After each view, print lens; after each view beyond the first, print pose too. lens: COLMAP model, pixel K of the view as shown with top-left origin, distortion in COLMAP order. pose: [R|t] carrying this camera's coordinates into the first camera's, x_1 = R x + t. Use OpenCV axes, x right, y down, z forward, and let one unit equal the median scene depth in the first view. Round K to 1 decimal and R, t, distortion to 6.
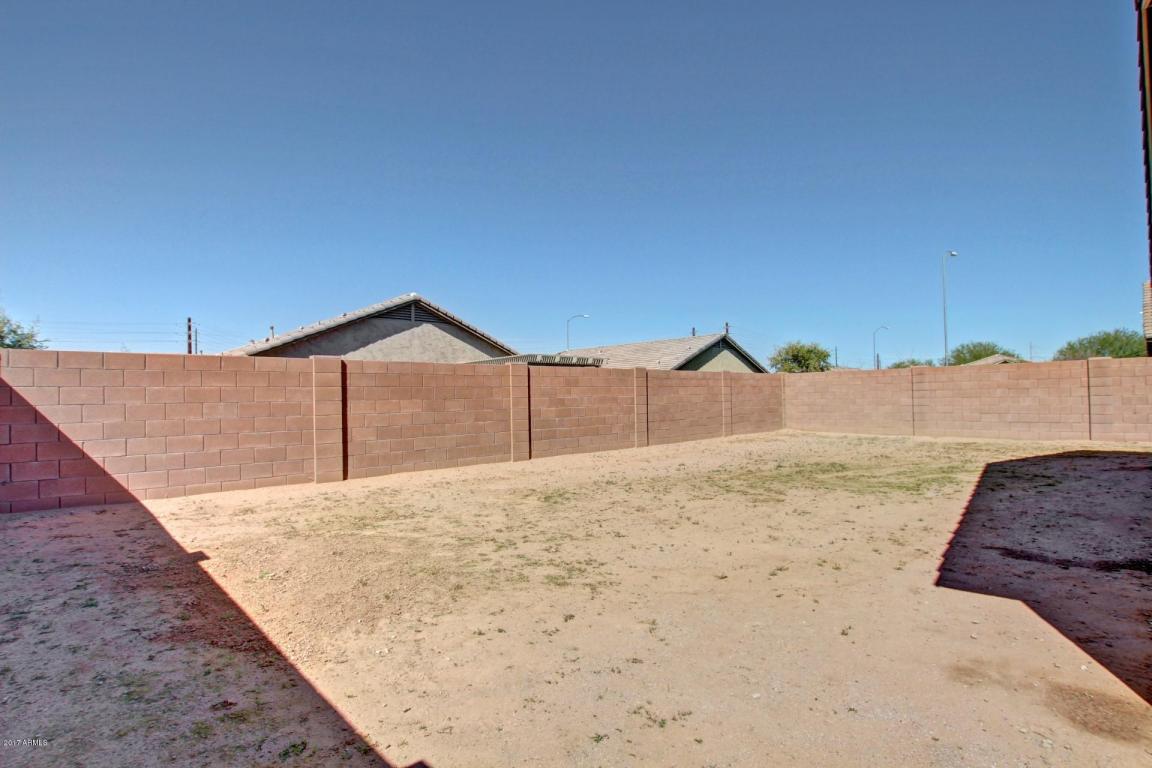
lens RADIAL K [[540.4, 0, 573.5], [0, 540.4, 390.4], [0, 0, 1]] dist [-0.005843, -0.001002]
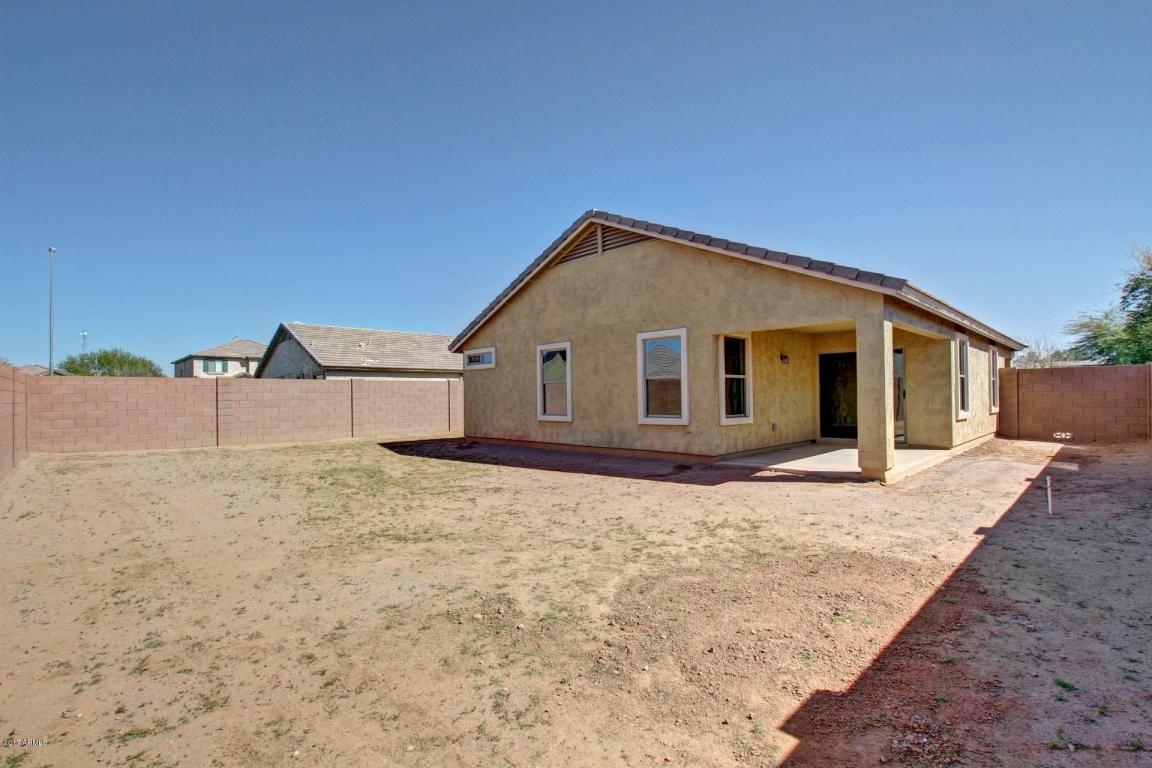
lens RADIAL K [[540.4, 0, 573.5], [0, 540.4, 390.4], [0, 0, 1]] dist [-0.005843, -0.001002]
pose [[-0.013307, 0.032909, 0.999370, -0.406658], [-0.004913, 0.999444, -0.032977, 0.012771], [-0.999899, -0.005348, -0.013138, 0.419541]]
